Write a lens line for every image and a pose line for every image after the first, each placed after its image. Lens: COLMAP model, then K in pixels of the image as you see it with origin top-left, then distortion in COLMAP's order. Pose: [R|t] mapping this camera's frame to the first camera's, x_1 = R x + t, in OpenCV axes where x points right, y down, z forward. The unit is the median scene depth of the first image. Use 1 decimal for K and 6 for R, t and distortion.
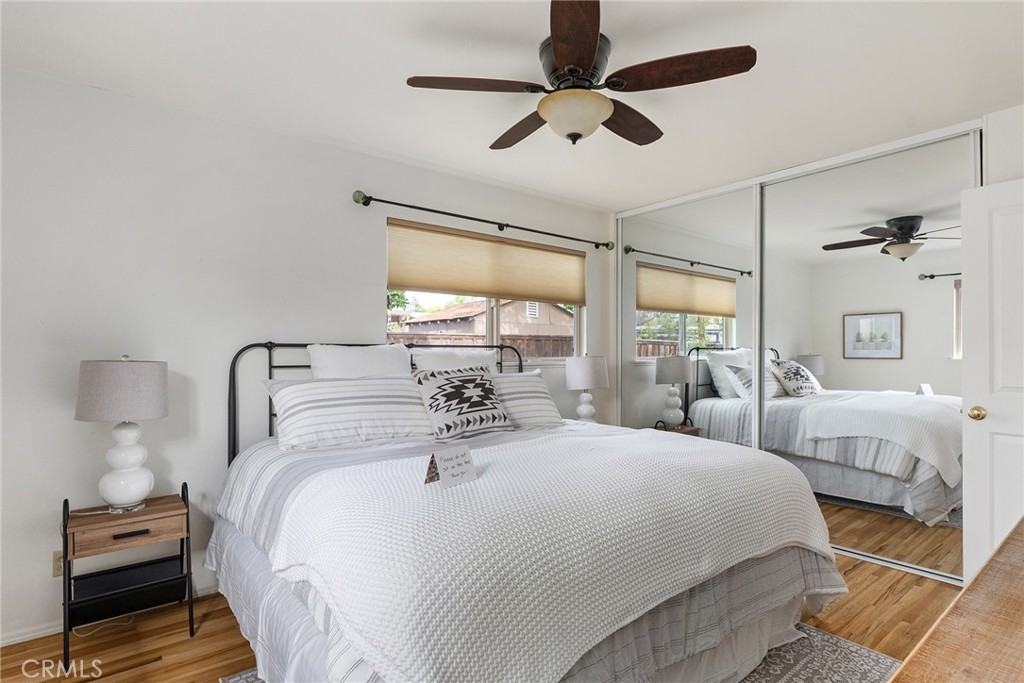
lens RADIAL K [[524.5, 0, 524.0], [0, 524.5, 345.8], [0, 0, 1]] dist [-0.004116, -0.000185]
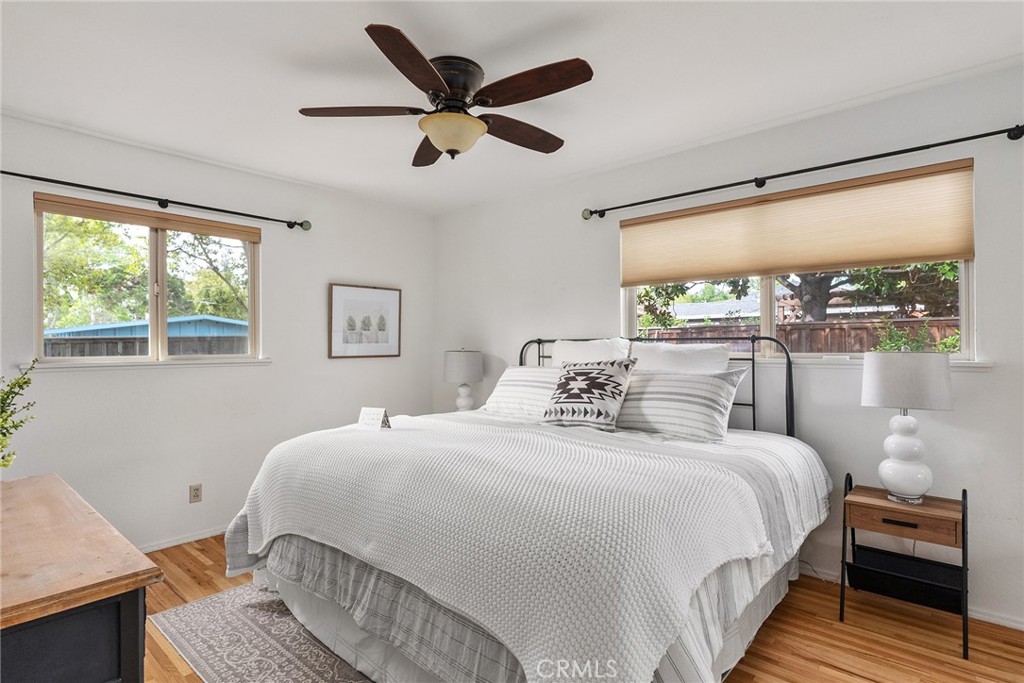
lens RADIAL K [[524.5, 0, 524.0], [0, 524.5, 345.8], [0, 0, 1]] dist [-0.004116, -0.000185]
pose [[0.163269, -0.002662, -0.986578, 0.904128], [0.014791, 0.999891, -0.000250, 0.010854], [0.986471, -0.014551, 0.163291, 0.728827]]
